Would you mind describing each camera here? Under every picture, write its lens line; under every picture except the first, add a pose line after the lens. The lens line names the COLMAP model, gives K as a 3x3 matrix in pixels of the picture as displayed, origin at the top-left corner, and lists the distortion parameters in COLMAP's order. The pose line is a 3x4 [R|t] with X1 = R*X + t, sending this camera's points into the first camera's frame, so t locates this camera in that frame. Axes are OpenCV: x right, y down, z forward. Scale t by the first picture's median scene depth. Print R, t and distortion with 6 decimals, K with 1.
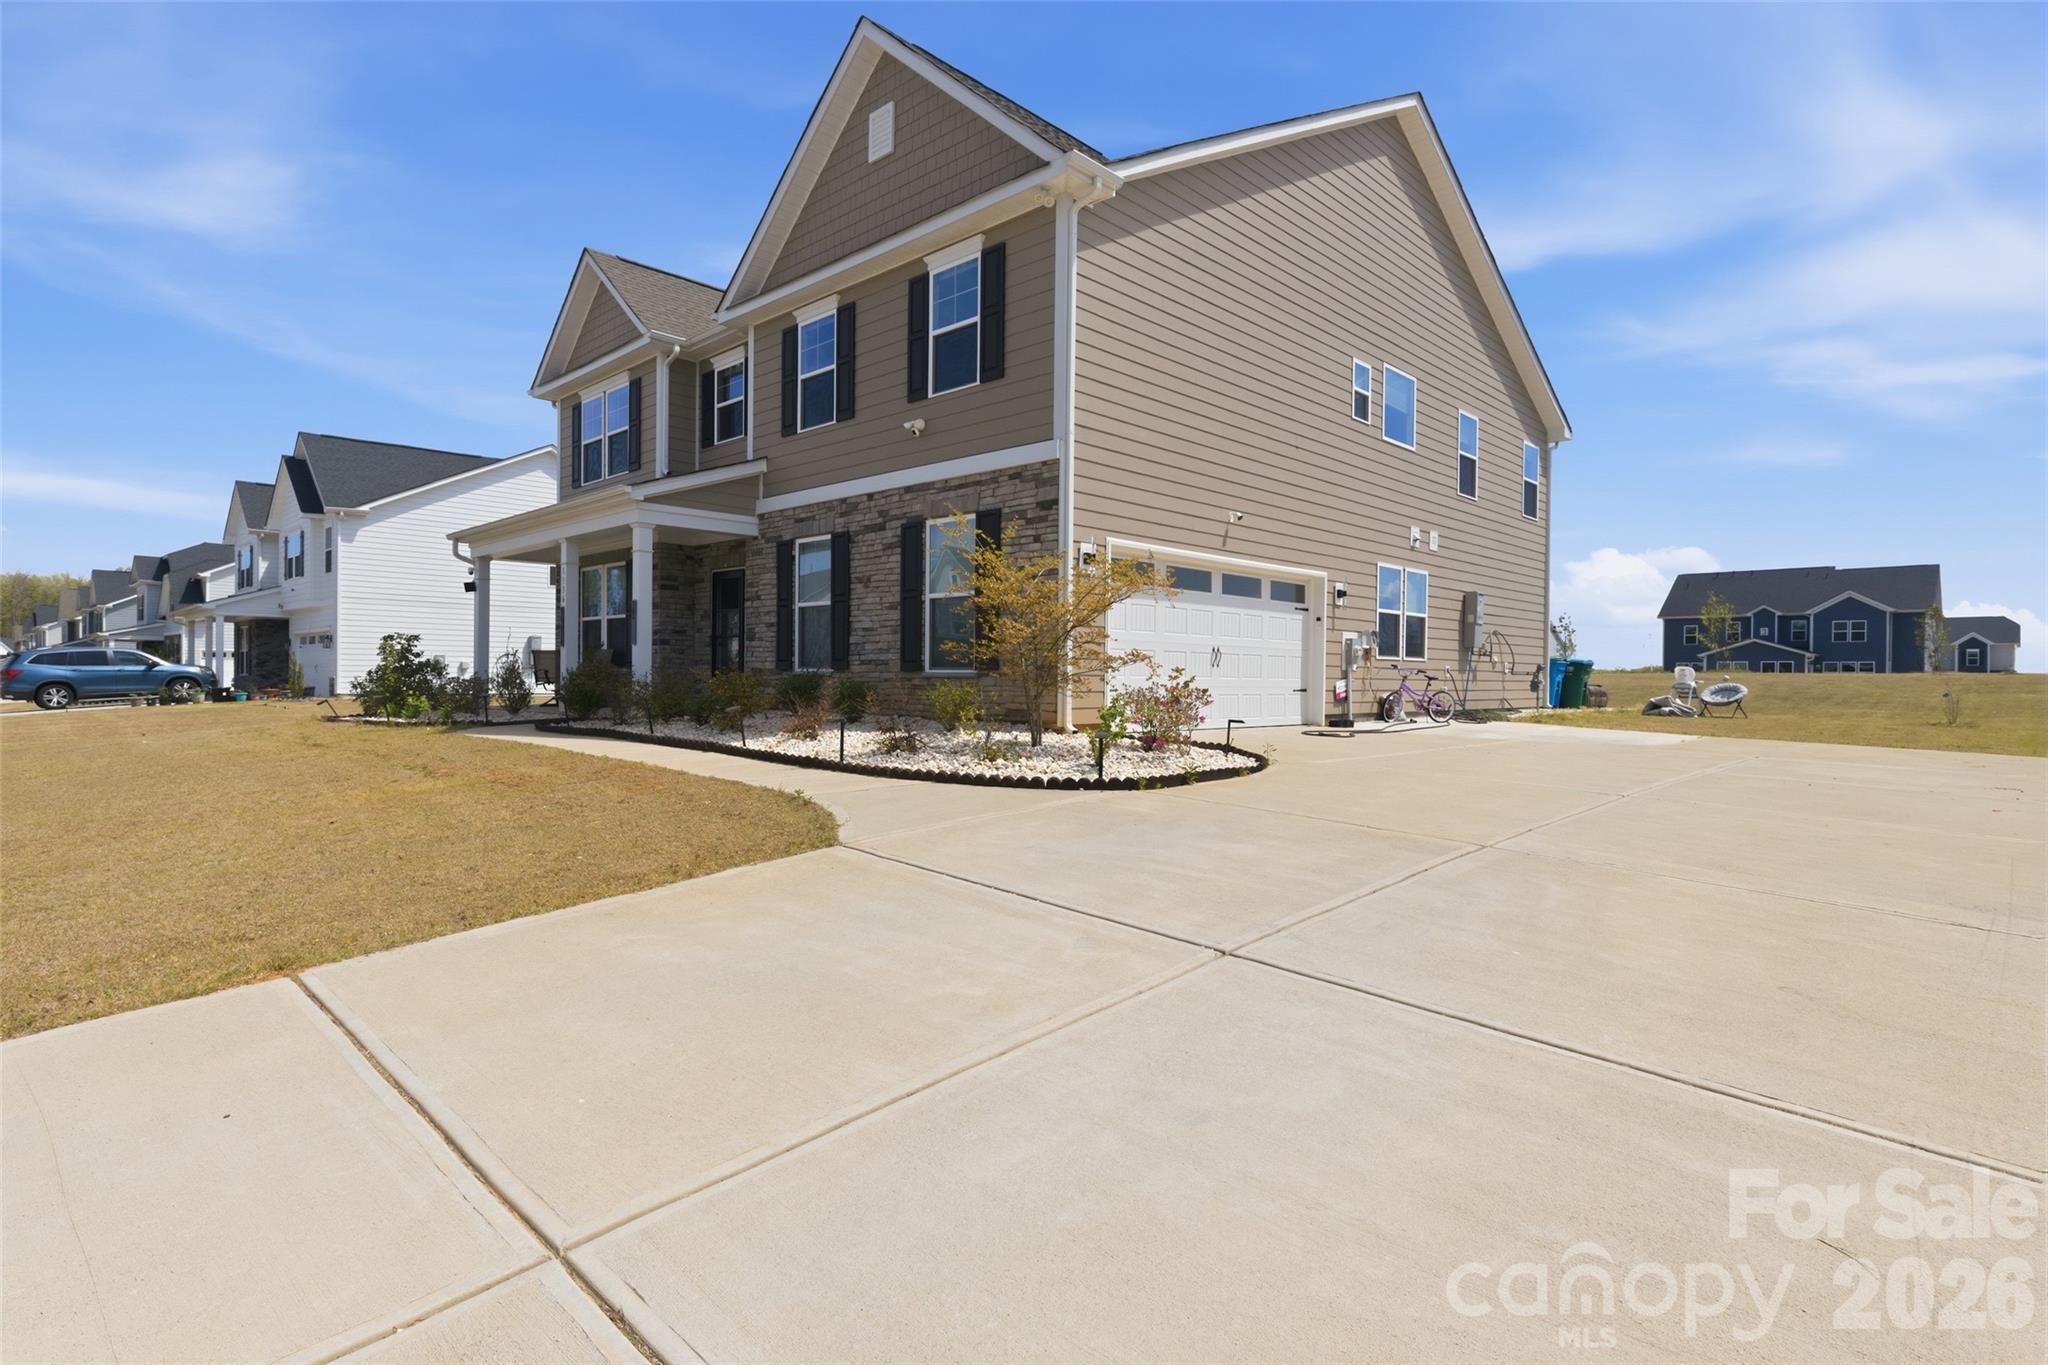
lens RADIAL K [[1034.2, 0, 1020.7], [0, 1034.2, 681.9], [0, 0, 1]] dist [0.004443, 0.000544]
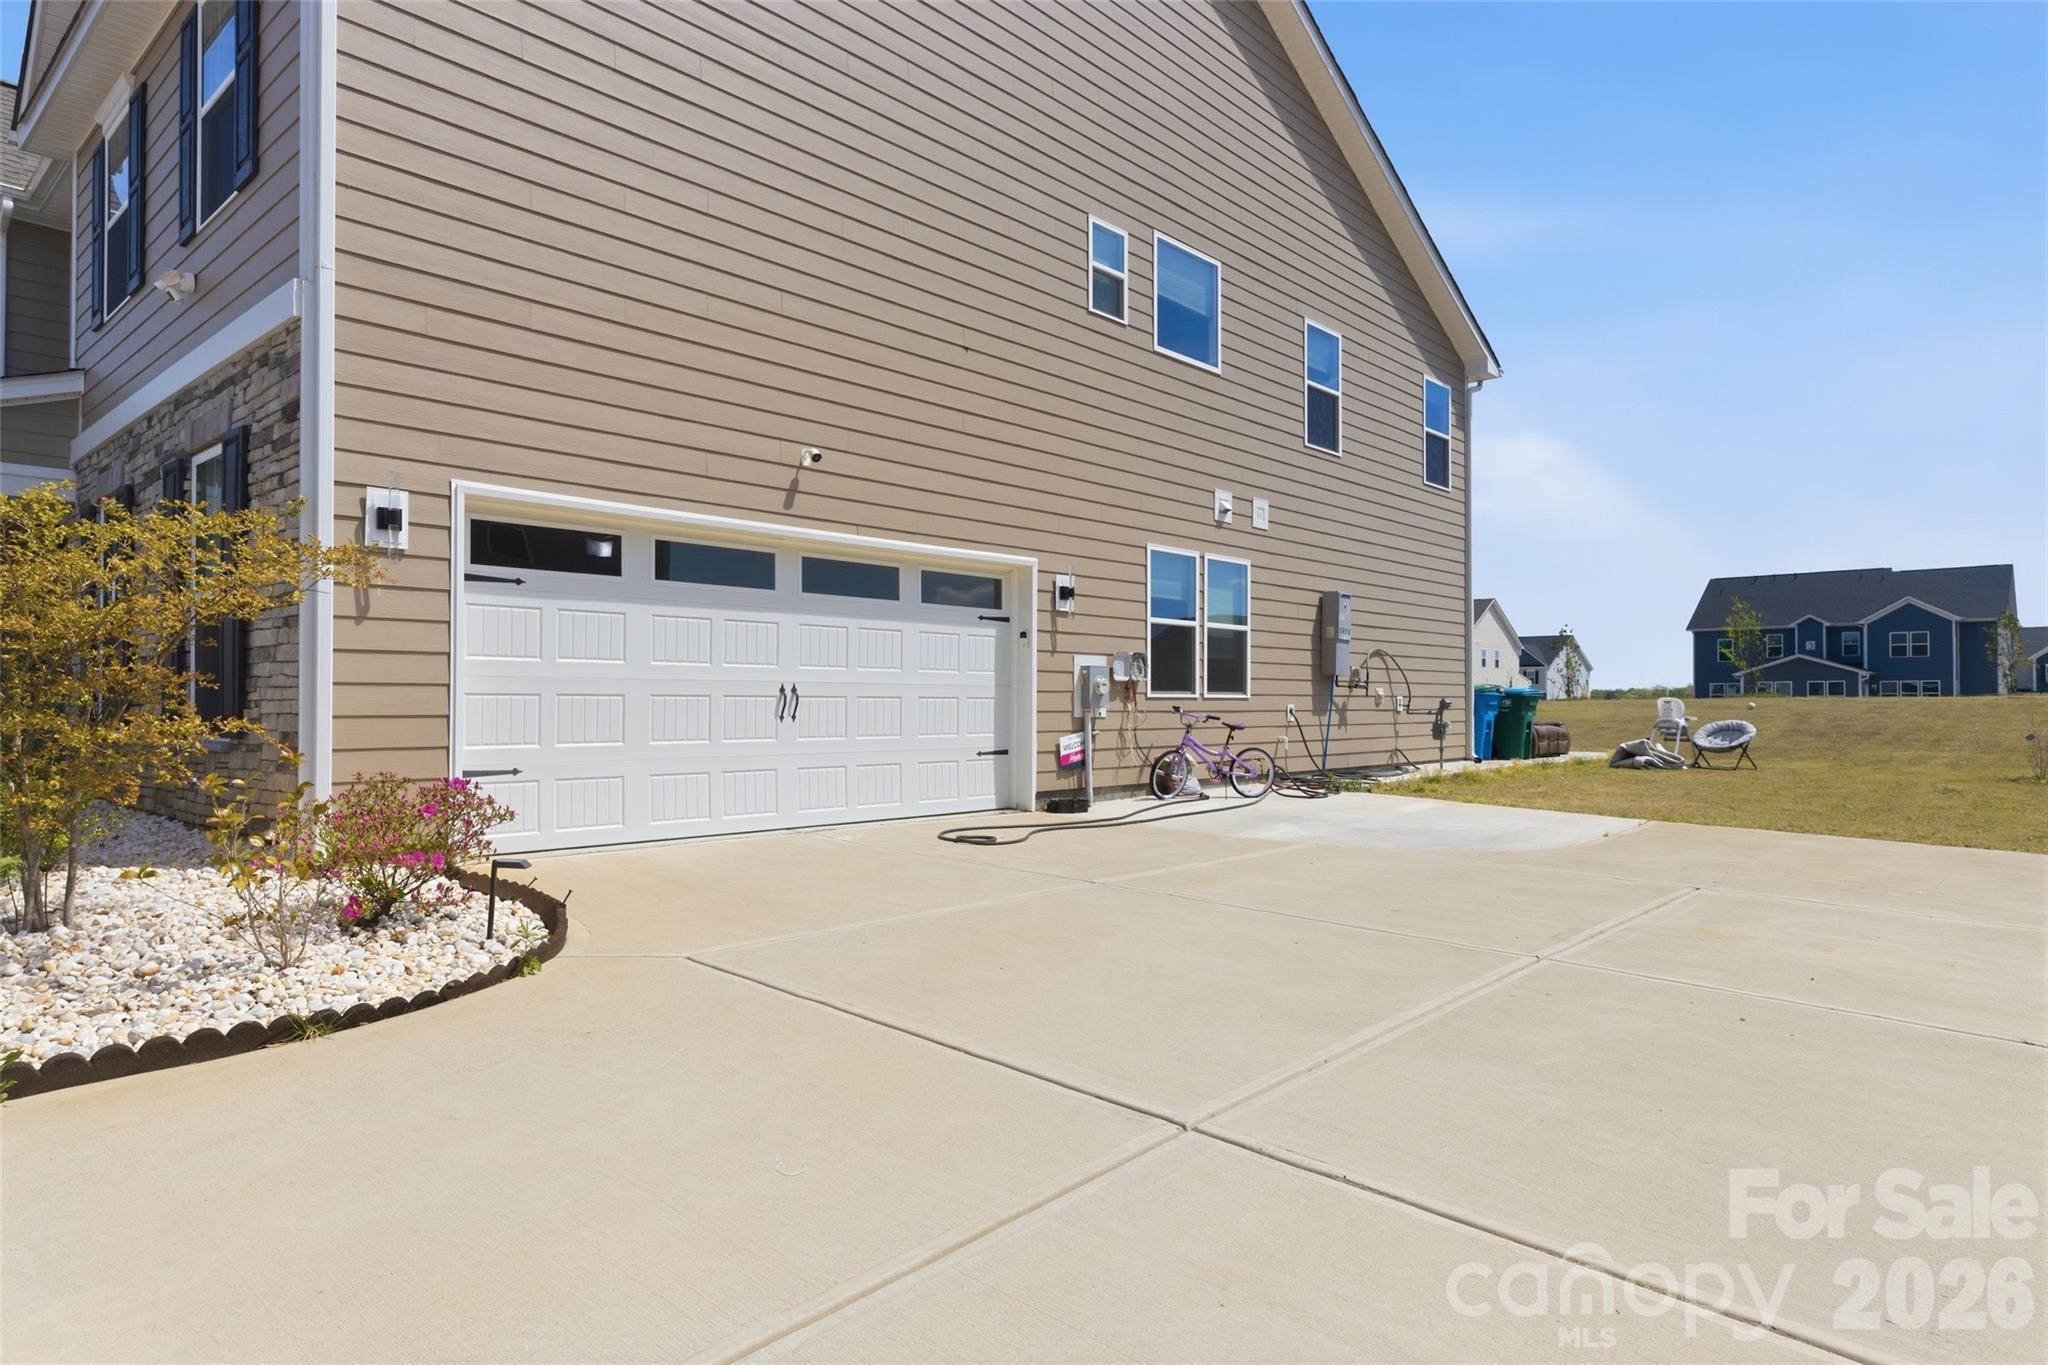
lens RADIAL K [[1182.4, 0, 1024.4], [0, 1182.4, 681.5], [0, 0, 1]] dist [0.006326, -0.000639]
pose [[0.999538, -0.008642, 0.029156, 0.228975], [0.009315, 0.999692, -0.023012, -0.014785], [-0.028949, 0.023273, 0.999310, 0.262524]]
